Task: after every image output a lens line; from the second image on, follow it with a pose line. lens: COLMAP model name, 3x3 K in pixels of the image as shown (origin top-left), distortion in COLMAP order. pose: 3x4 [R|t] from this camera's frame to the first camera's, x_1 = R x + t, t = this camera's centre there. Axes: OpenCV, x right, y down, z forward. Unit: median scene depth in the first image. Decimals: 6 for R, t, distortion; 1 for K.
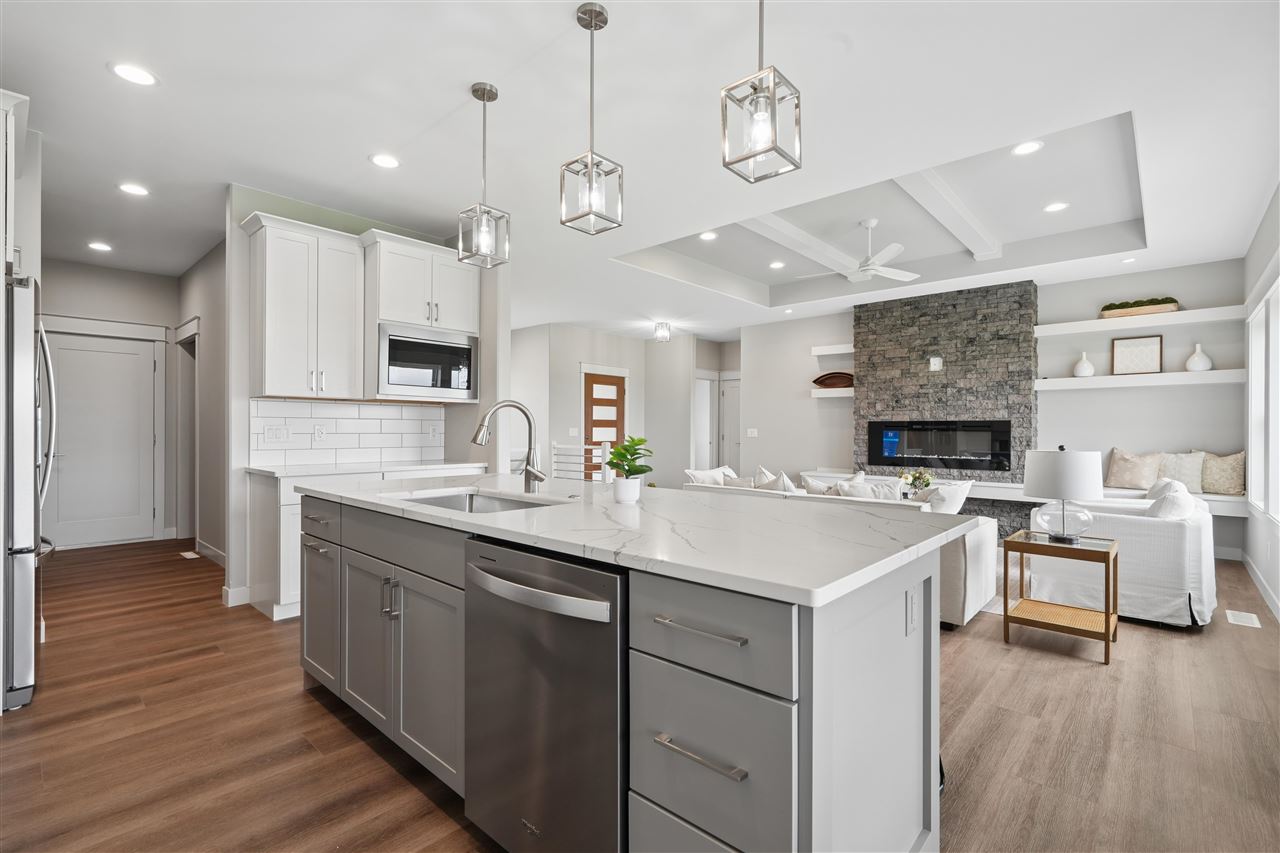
lens RADIAL K [[582.7, 0, 641.9], [0, 582.7, 428.3], [0, 0, 1]] dist [-0.000786, 0.001327]
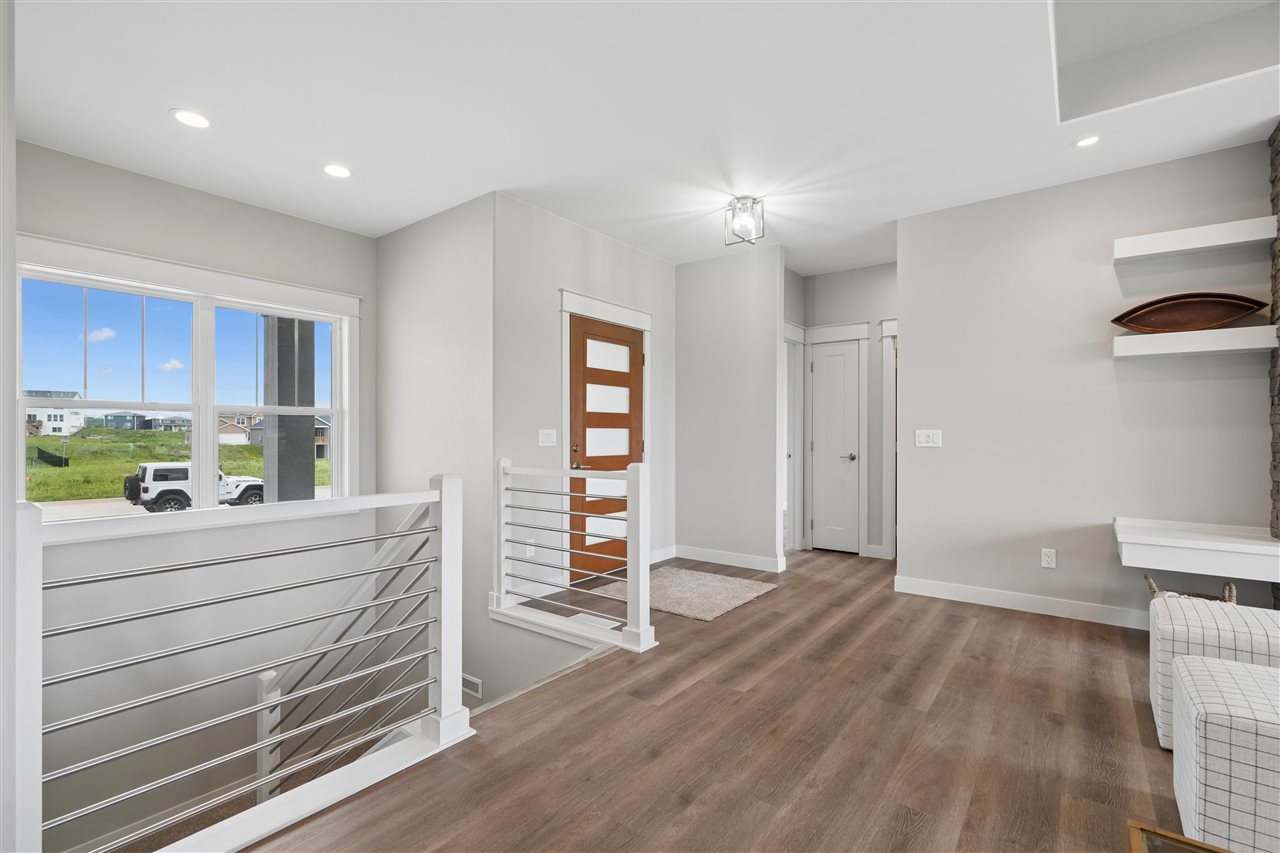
lens RADIAL K [[582.7, 0, 636.3], [0, 582.7, 428.1], [0, 0, 1]] dist [-0.000786, 0.001327]
pose [[0.996865, -0.003012, 0.079069, -0.081339], [0.003527, 0.999973, -0.006381, 0.001785], [-0.079047, 0.006640, 0.996849, 0.515995]]
